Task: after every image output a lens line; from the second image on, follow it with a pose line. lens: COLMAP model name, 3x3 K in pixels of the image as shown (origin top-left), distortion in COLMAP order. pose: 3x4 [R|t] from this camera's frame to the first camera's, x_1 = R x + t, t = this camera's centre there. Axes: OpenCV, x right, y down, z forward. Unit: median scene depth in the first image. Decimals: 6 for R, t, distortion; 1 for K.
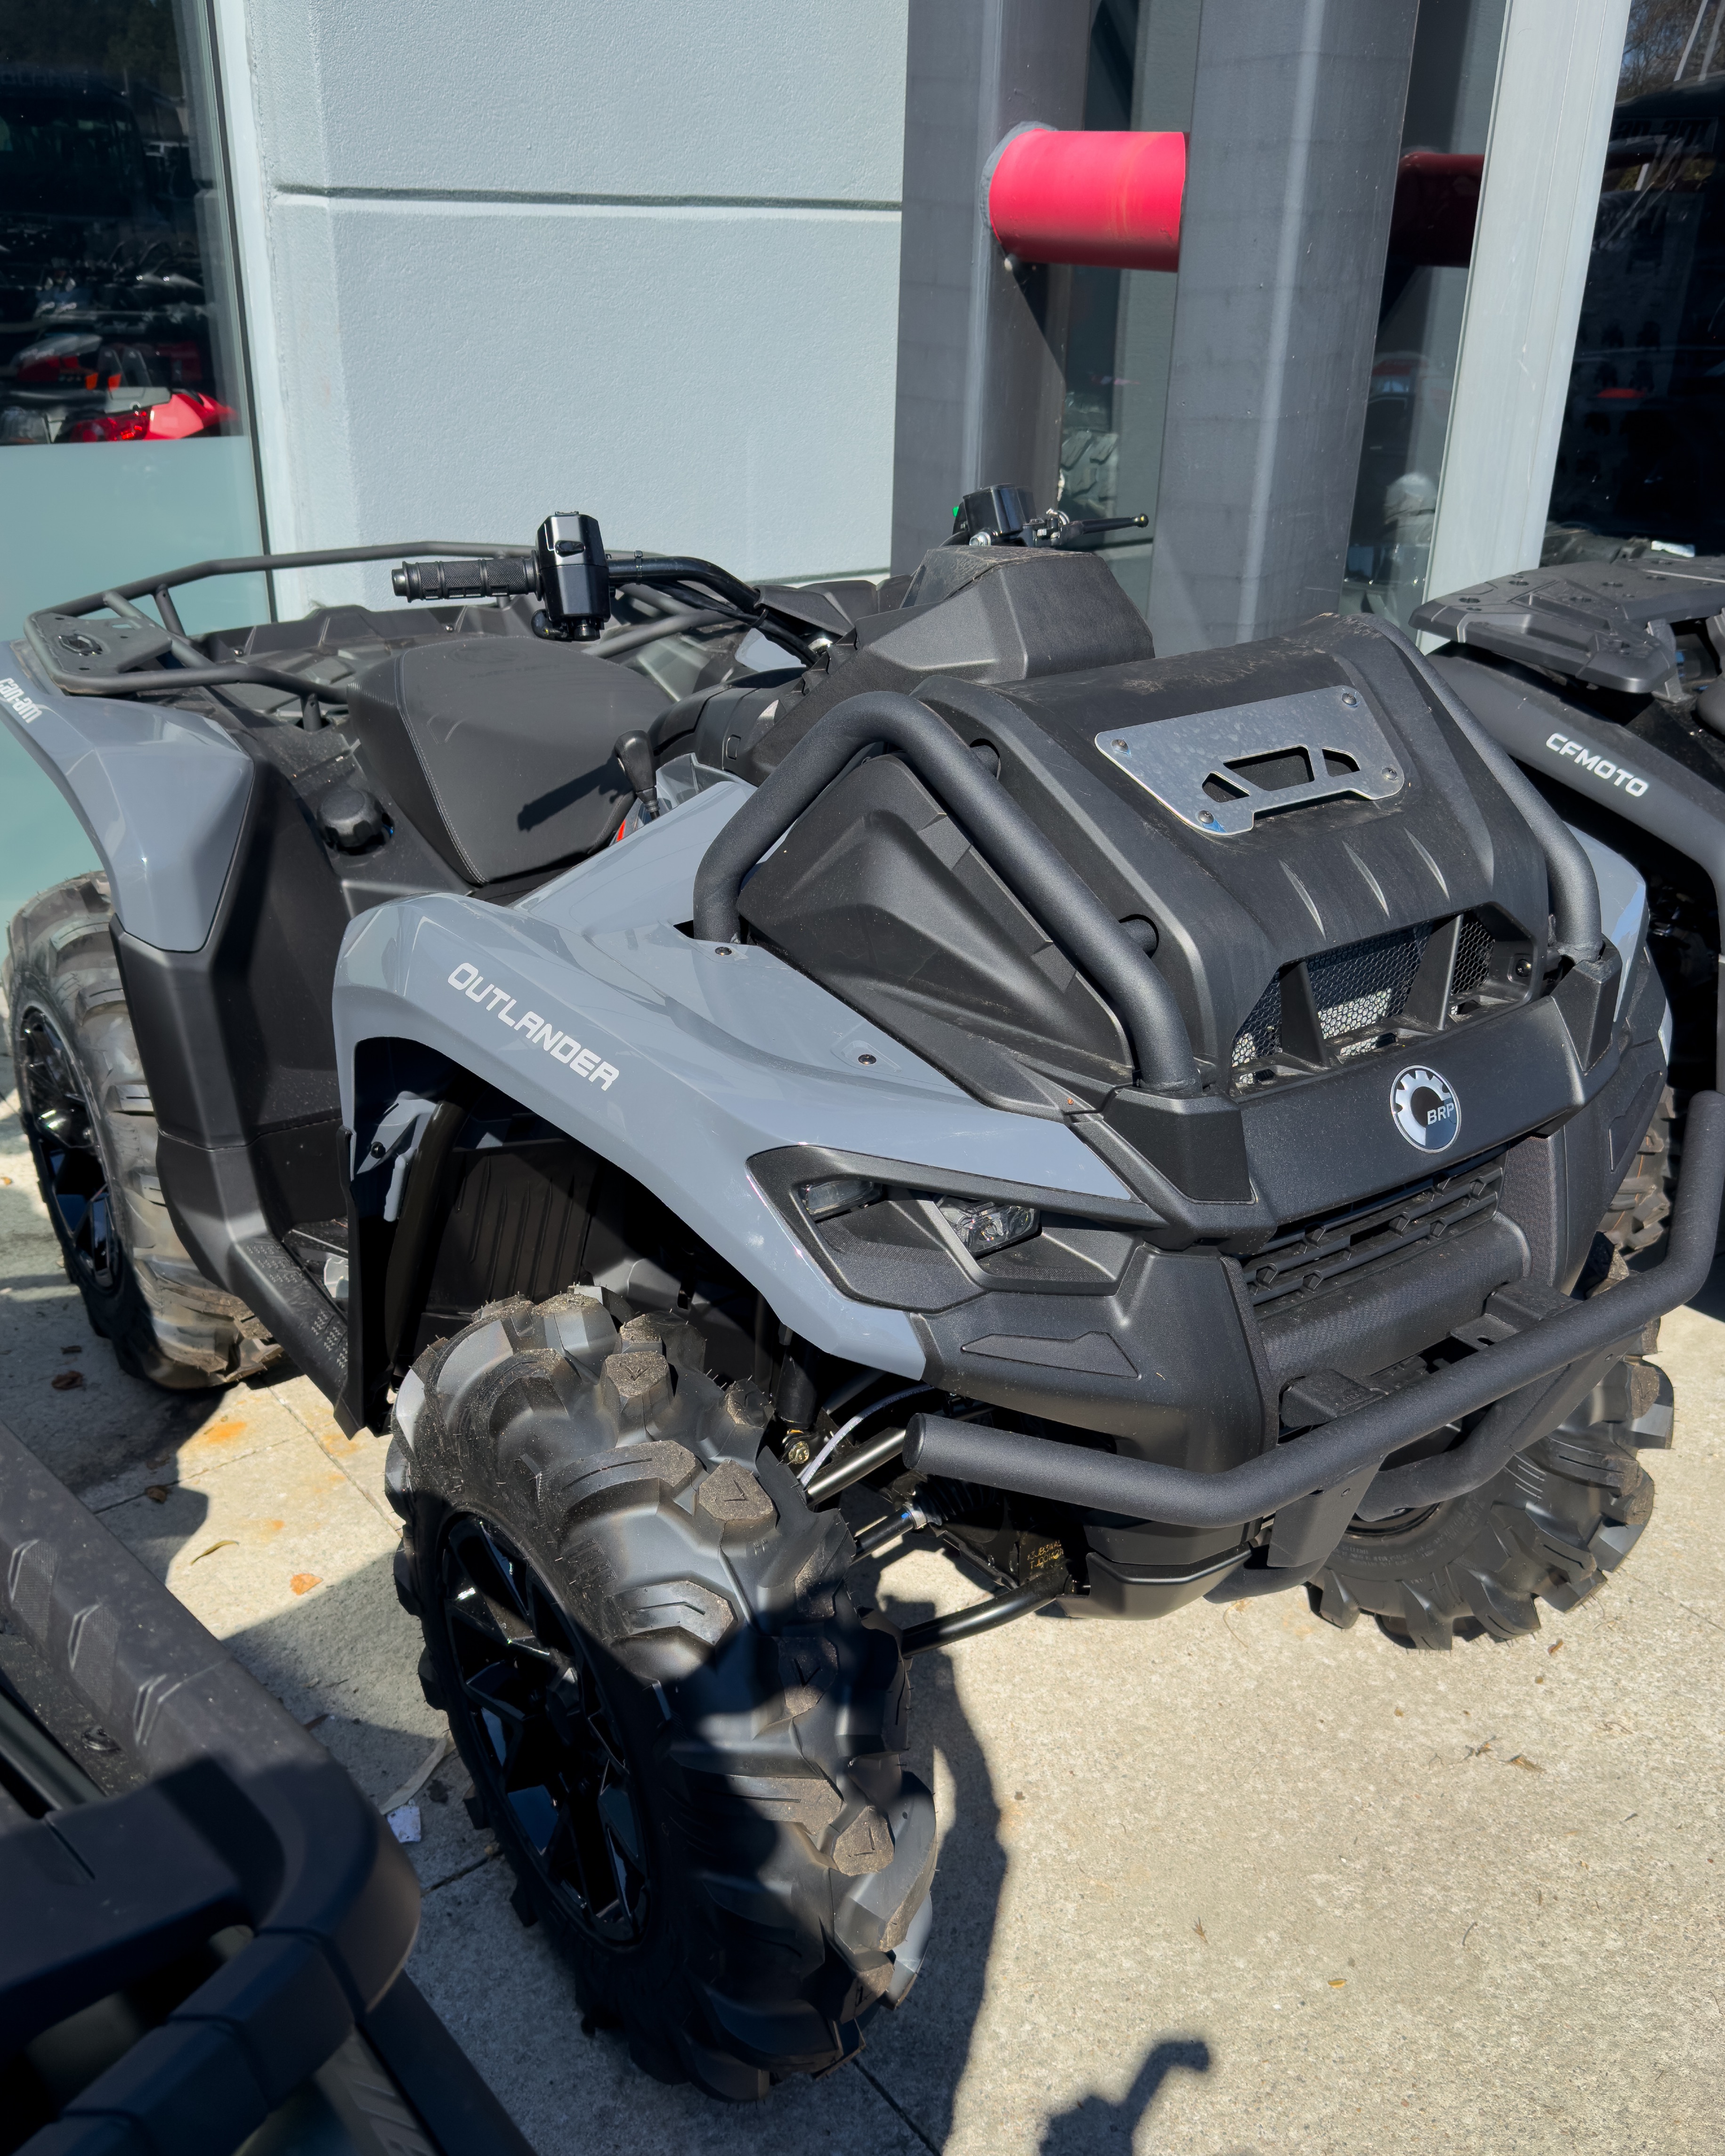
lens RADIAL K [[1933.4, 0, 862.5], [0, 1933.4, 1078.0], [0, 0, 1]] dist [0.118355, -0.208385]
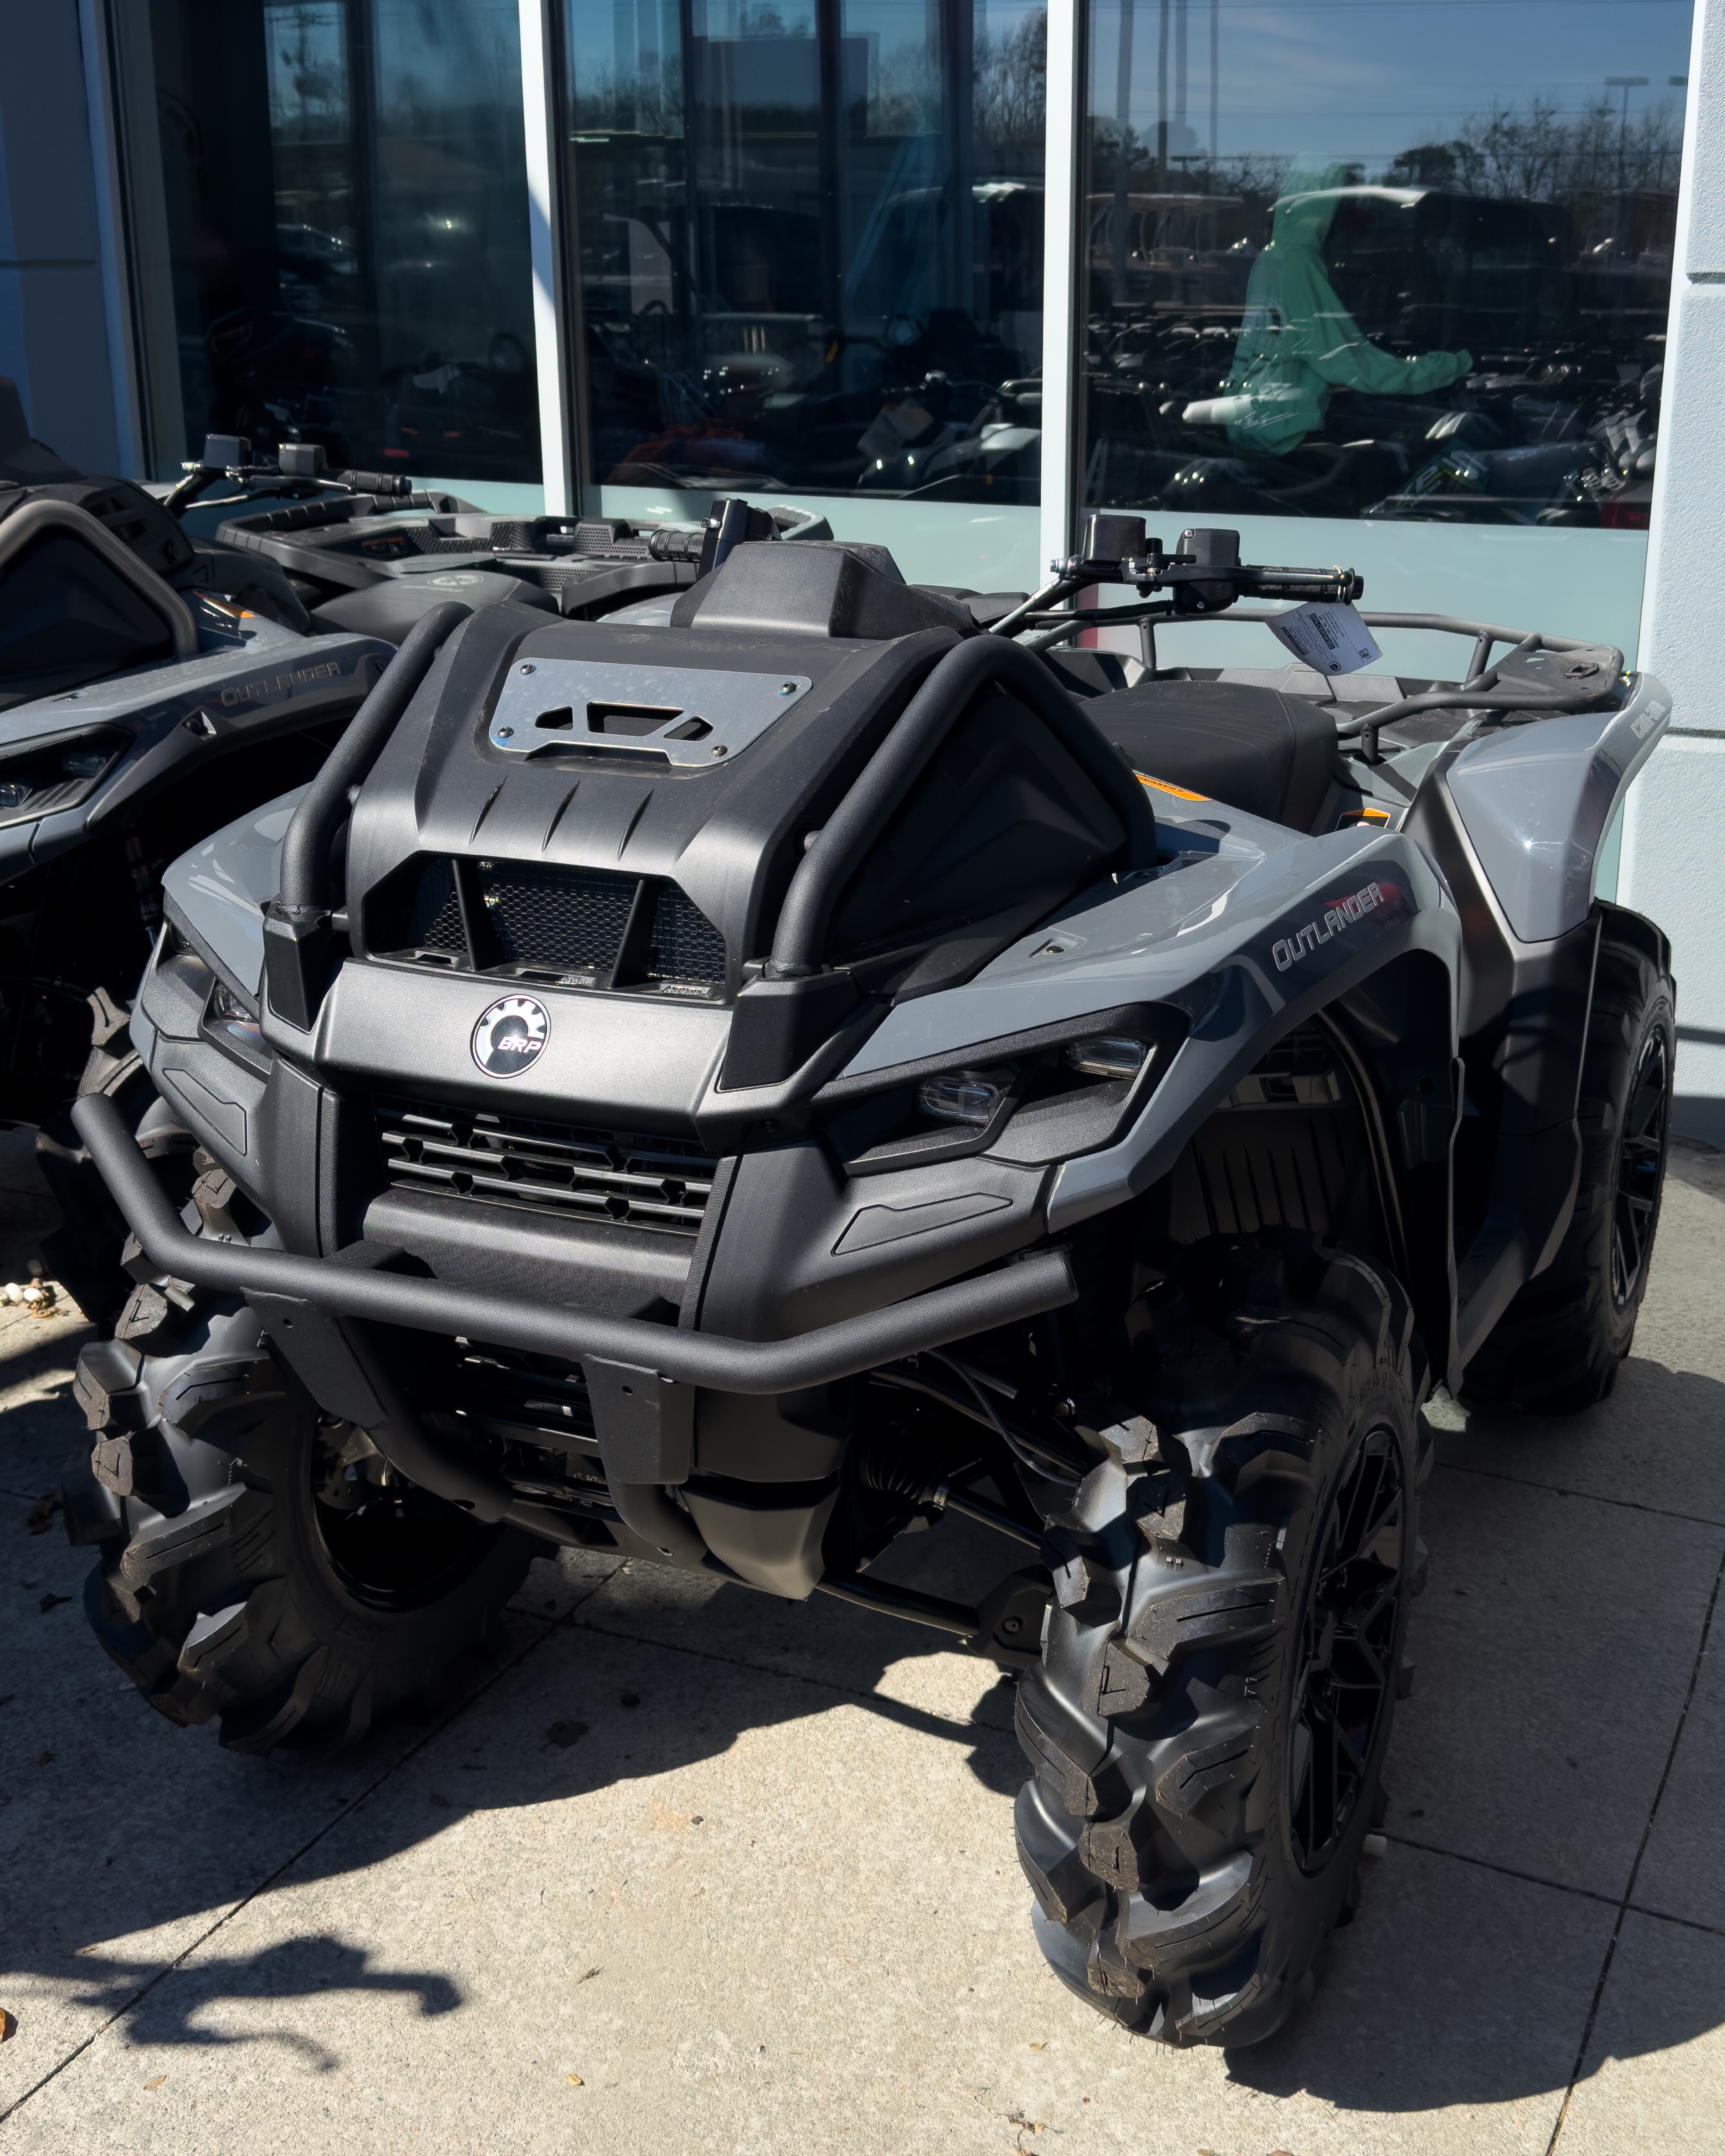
lens RADIAL K [[2435.3, 0, 1030.1], [0, 2435.3, 1073.1], [0, 0, 1]] dist [0.166597, -0.420343]
pose [[0.466359, 0.231459, -0.853778, 1.478959], [-0.362023, 0.930573, 0.054530, -0.131468], [0.807124, 0.283657, 0.517774, 0.541798]]
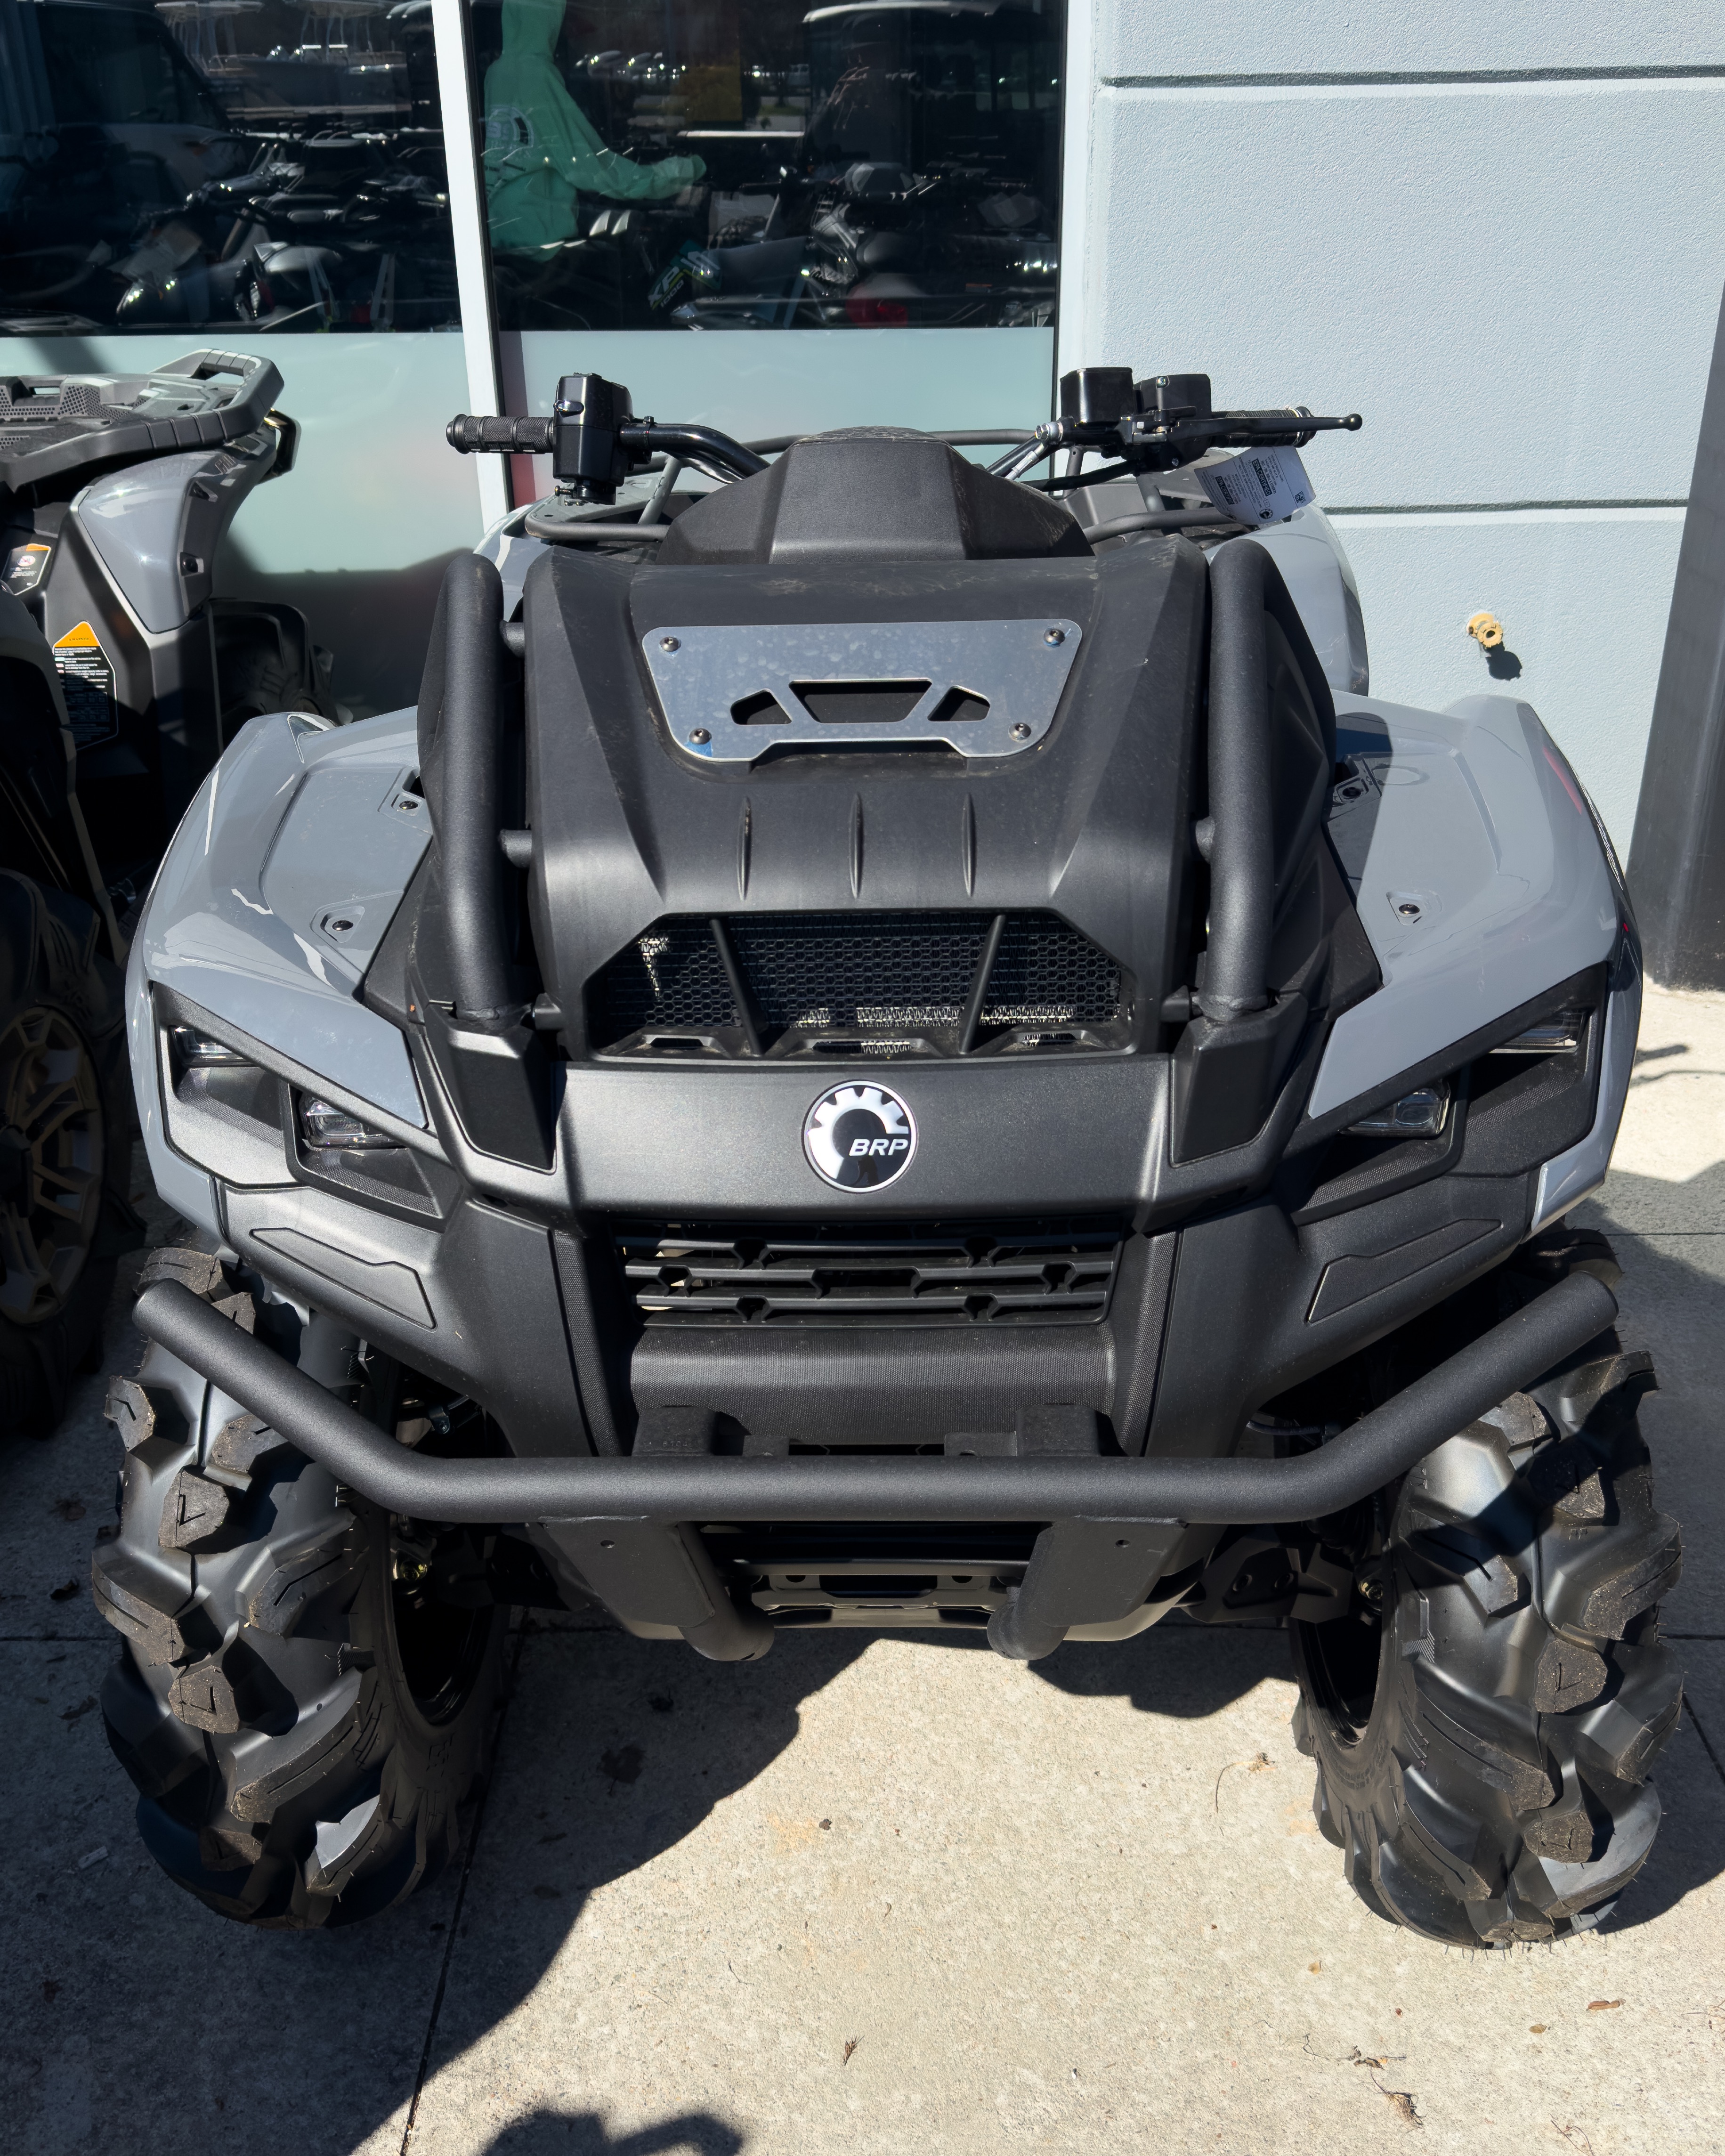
lens RADIAL K [[1933.4, 0, 862.5], [0, 1933.4, 1078.0], [0, 0, 1]] dist [0.118355, -0.208385]
pose [[0.776515, 0.236408, -0.584069, 0.730647], [-0.223955, 0.969972, 0.094860, -0.081361], [0.588956, 0.057145, 0.806142, 0.343691]]
